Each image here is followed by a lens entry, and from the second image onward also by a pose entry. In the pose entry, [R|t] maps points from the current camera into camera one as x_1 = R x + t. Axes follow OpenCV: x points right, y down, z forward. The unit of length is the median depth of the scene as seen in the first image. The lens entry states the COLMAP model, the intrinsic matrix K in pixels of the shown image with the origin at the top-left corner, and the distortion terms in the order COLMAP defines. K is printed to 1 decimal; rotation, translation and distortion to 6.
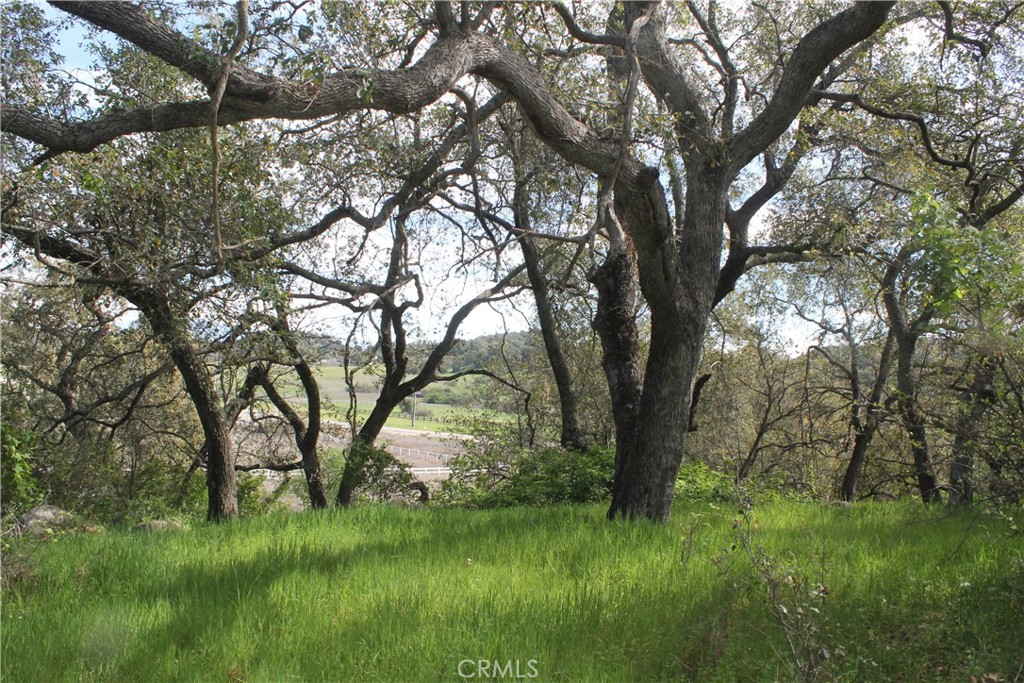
lens RADIAL K [[876.0, 0, 499.2], [0, 876.0, 355.5], [0, 0, 1]] dist [-0.159750, 0.153970]
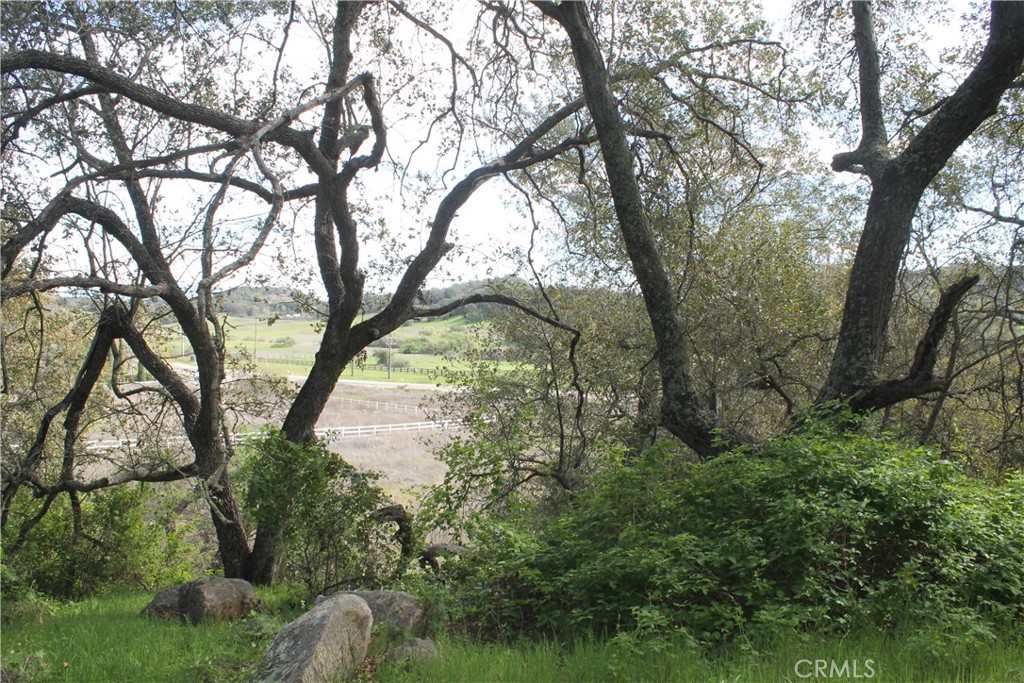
lens RADIAL K [[876.0, 0, 499.2], [0, 876.0, 355.5], [0, 0, 1]] dist [-0.159750, 0.153970]
pose [[0.998870, -0.039141, 0.026967, -0.033409], [0.037440, 0.997439, 0.060940, 0.021088], [-0.029283, -0.059861, 0.997777, 0.412518]]
